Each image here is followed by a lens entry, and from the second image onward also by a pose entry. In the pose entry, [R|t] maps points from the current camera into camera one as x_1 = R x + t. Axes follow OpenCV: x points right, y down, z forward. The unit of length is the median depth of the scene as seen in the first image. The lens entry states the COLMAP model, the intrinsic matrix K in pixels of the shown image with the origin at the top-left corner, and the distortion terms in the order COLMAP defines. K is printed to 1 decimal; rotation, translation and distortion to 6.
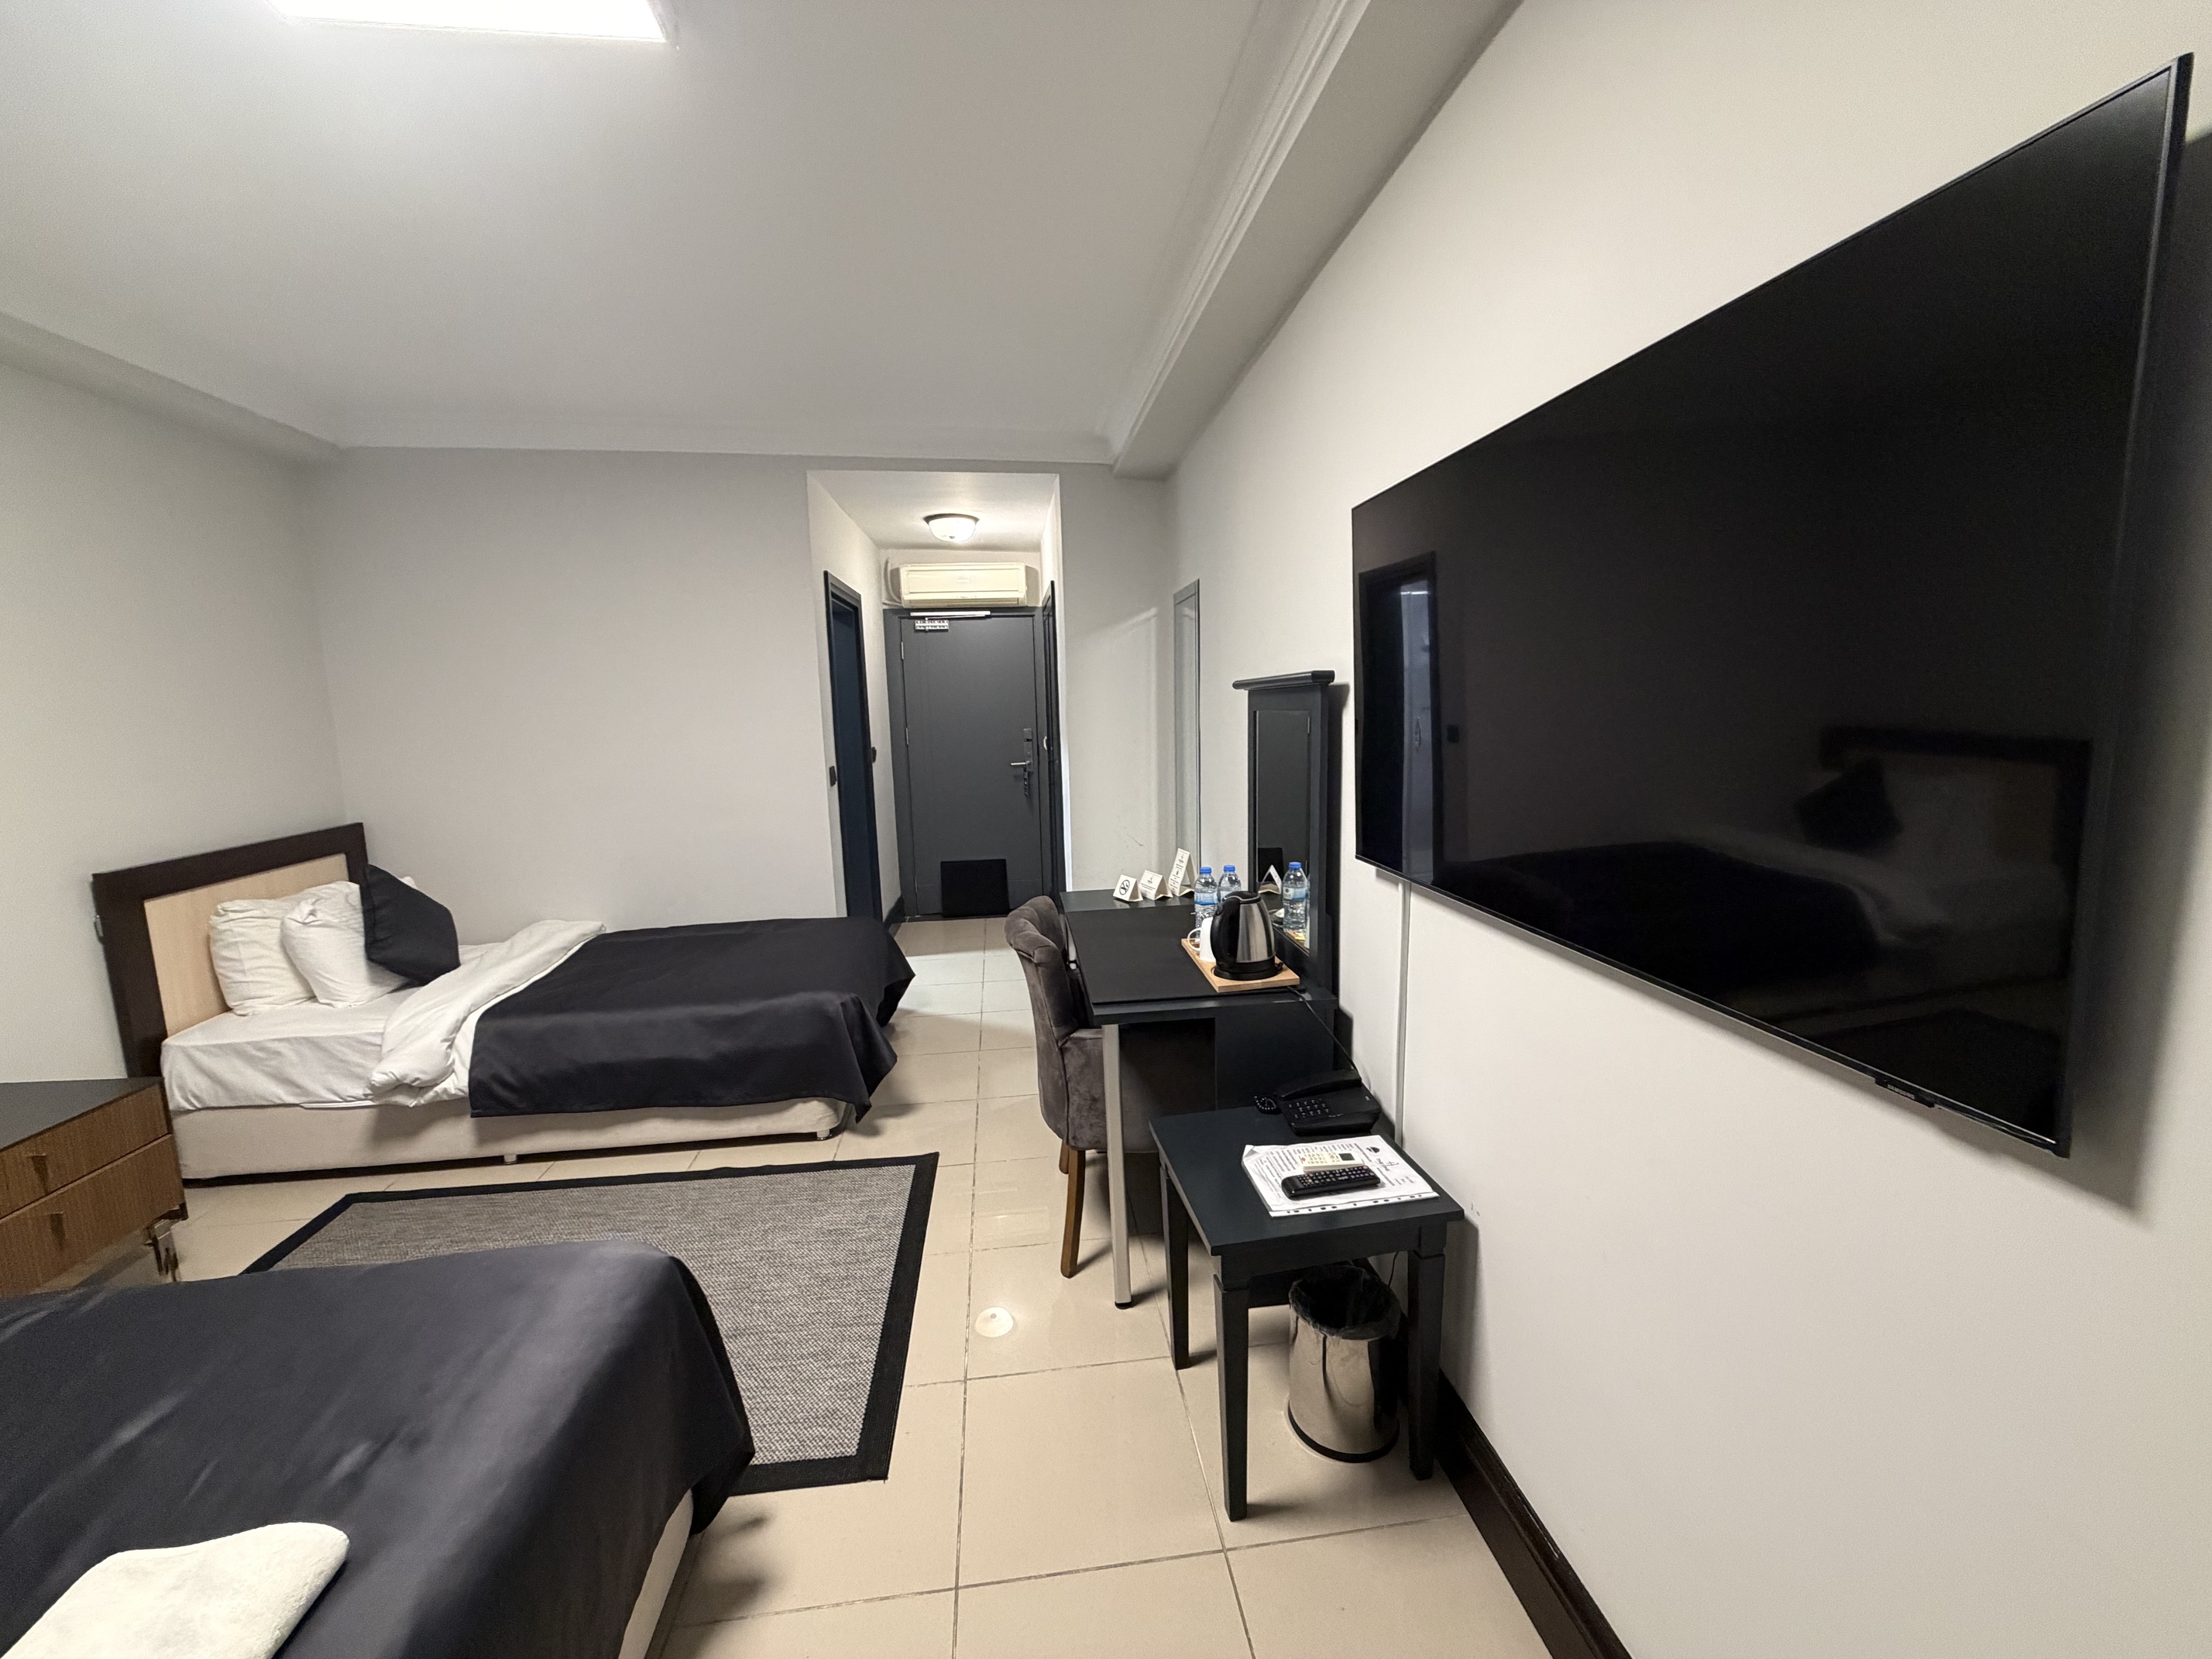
lens RADIAL K [[883.2, 0, 1098.2], [0, 883.2, 830.1], [0, 0, 1]] dist [0.001020, 0.000224]
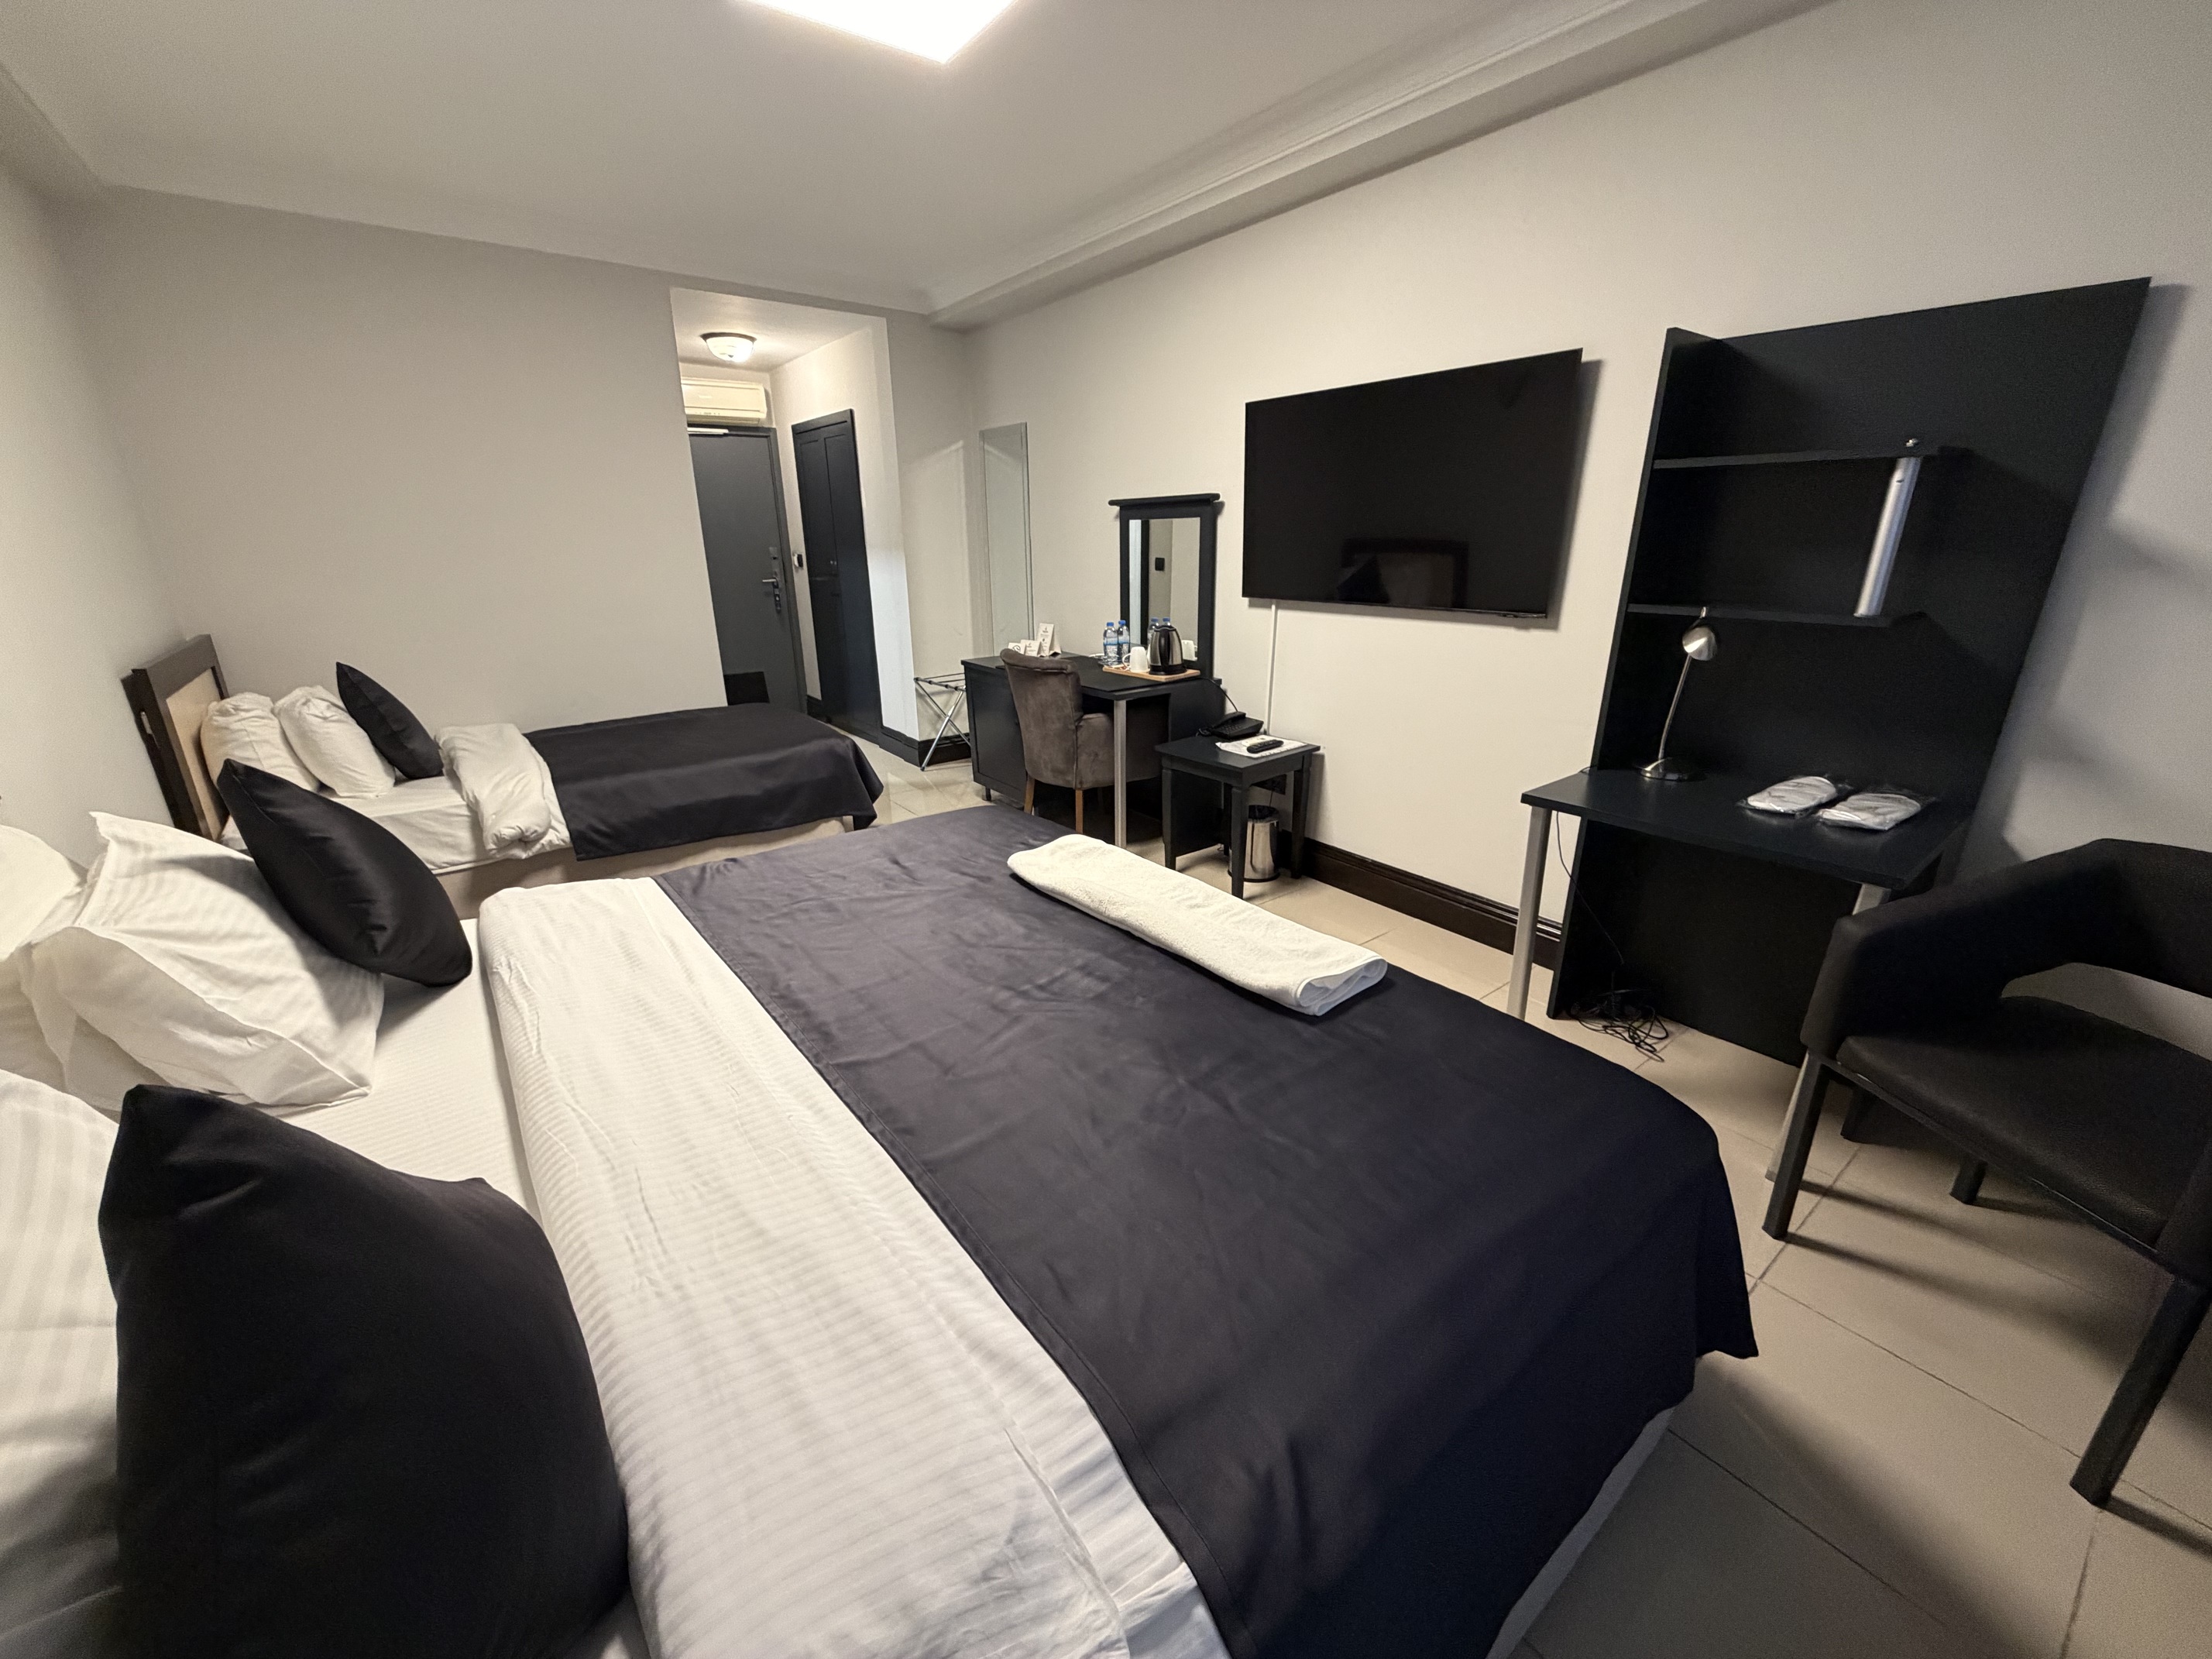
lens RADIAL K [[883.2, 0, 1098.2], [0, 883.2, 830.1], [0, 0, 1]] dist [0.001020, 0.000224]
pose [[0.864765, -0.148625, 0.479679, -0.627400], [0.063876, 0.979996, 0.188490, 0.095590], [-0.498097, -0.132360, 0.856960, -0.357186]]
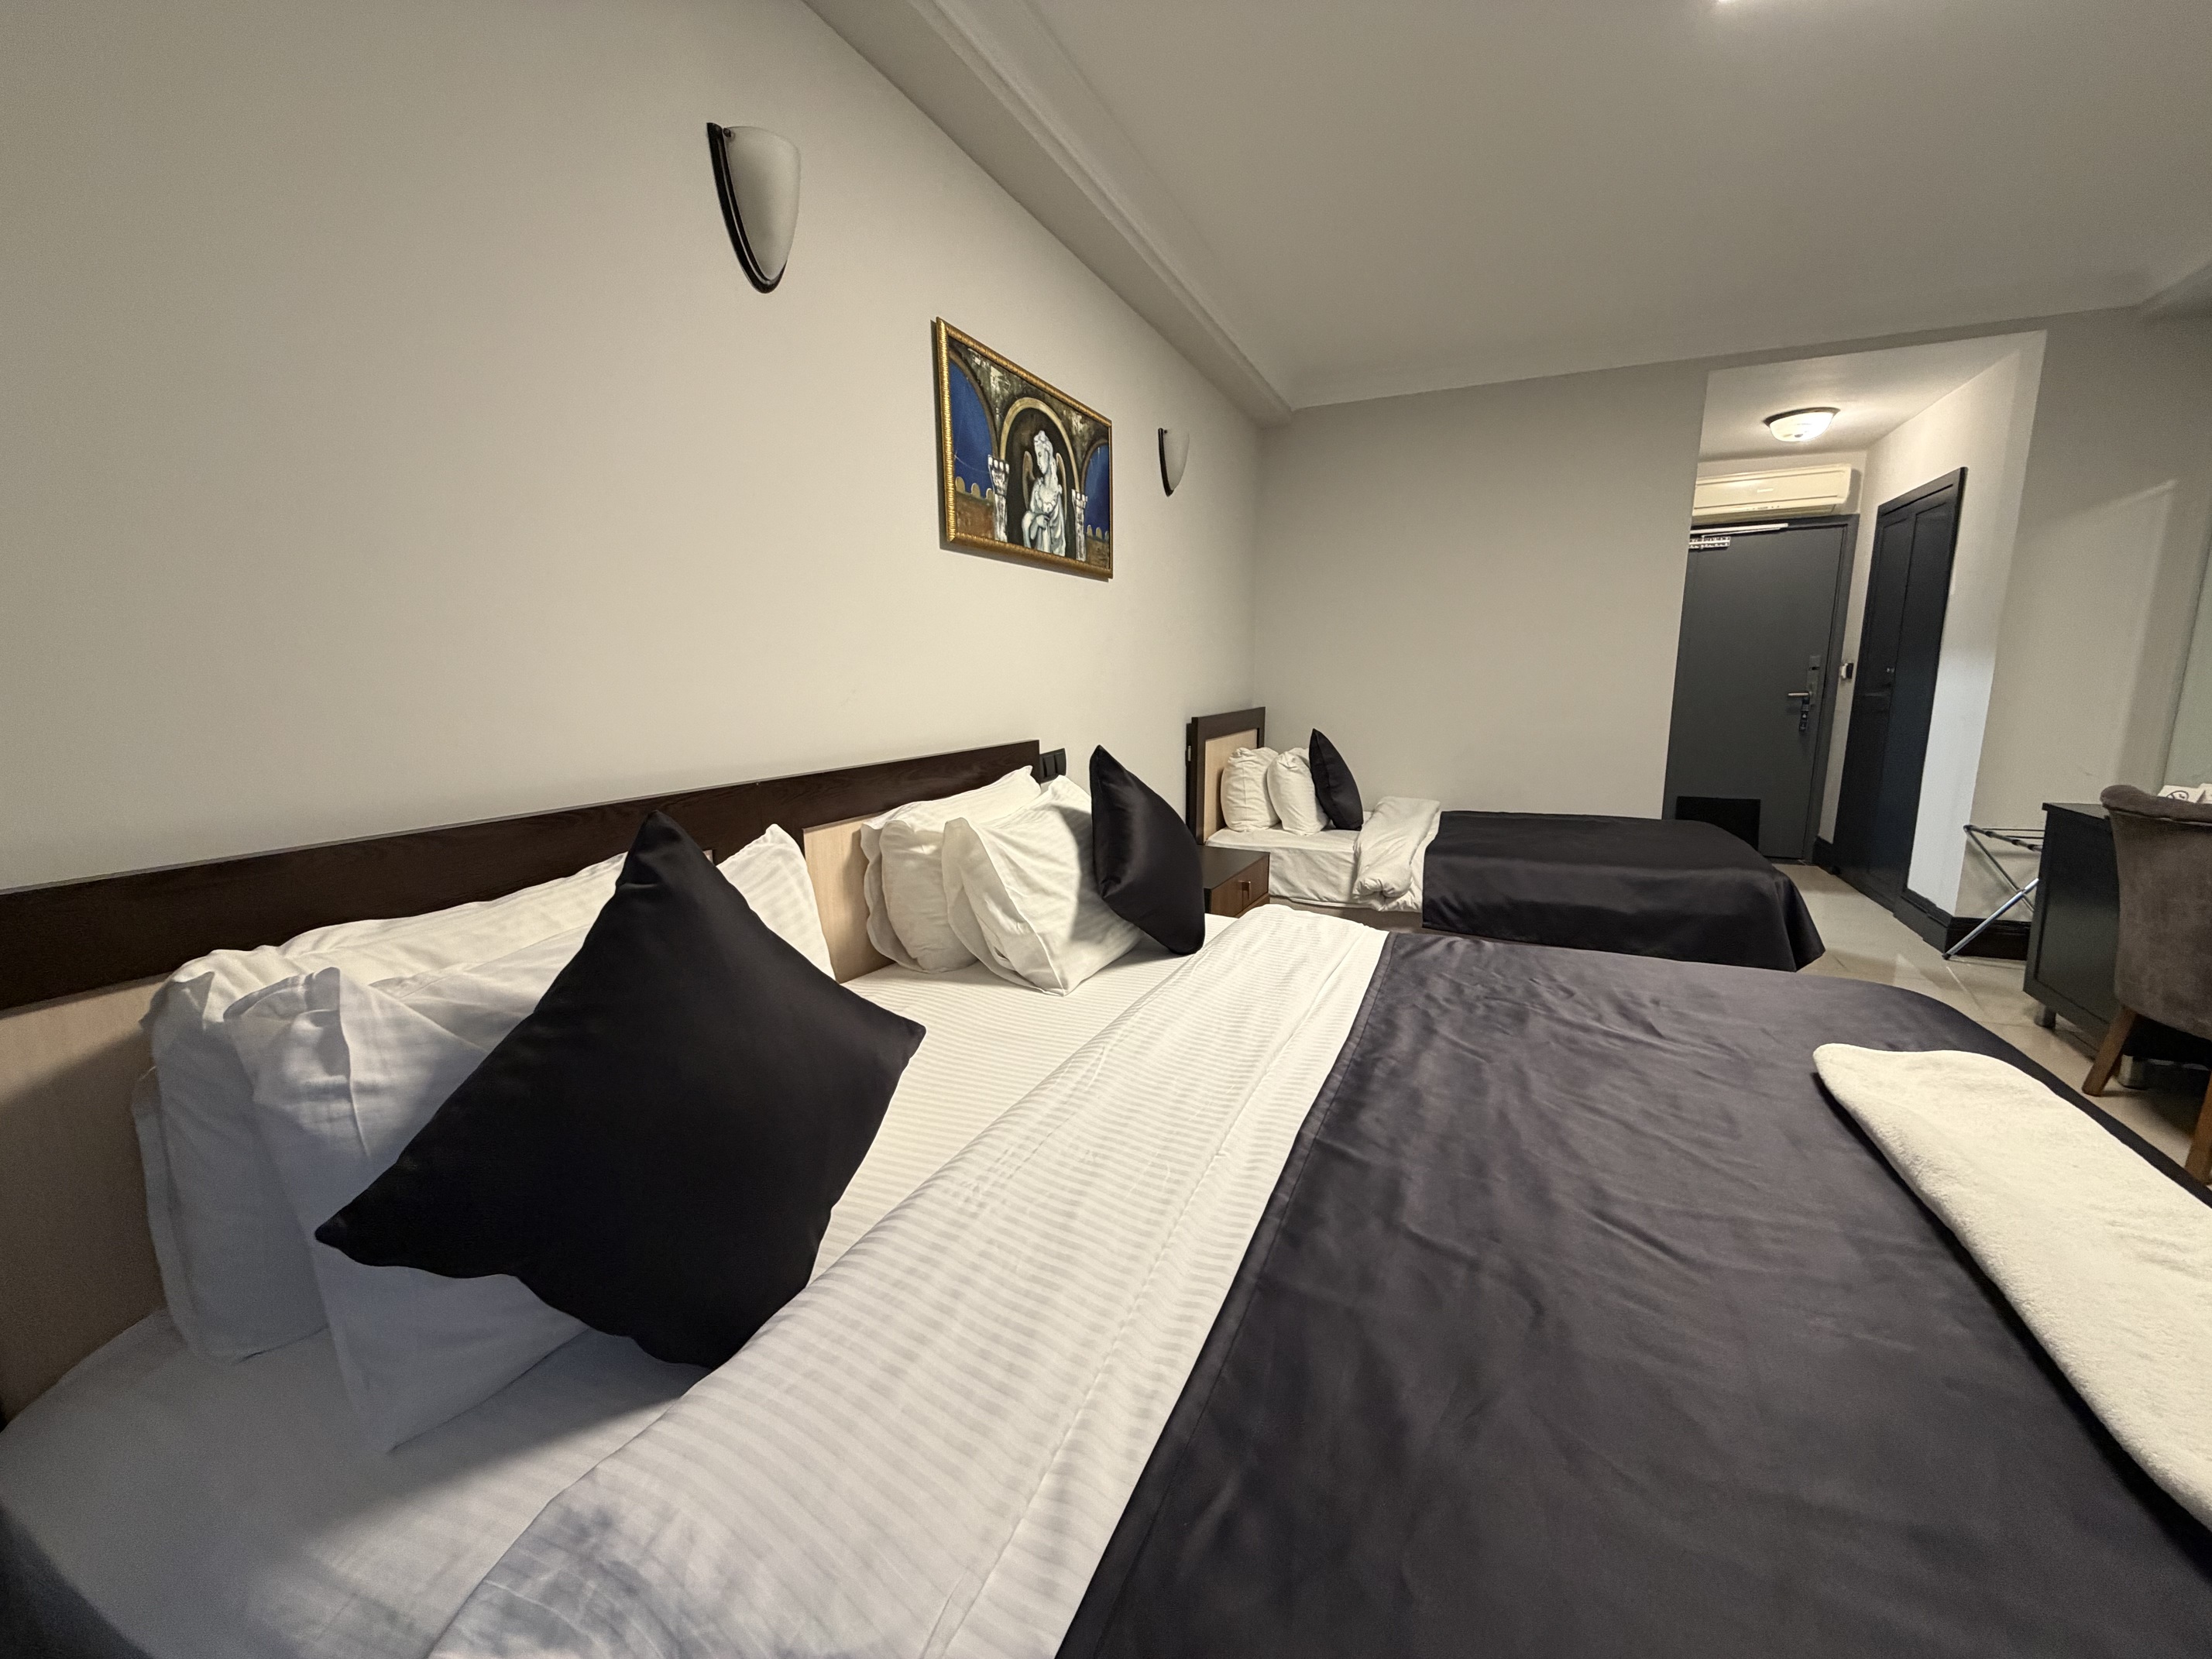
lens RADIAL K [[883.2, 0, 1098.2], [0, 883.2, 830.1], [0, 0, 1]] dist [0.001020, 0.000224]
pose [[0.848642, 0.104947, -0.518453, -0.437087], [-0.086410, 0.994460, 0.059860, 0.143163], [0.521863, -0.006001, 0.853008, -0.290293]]
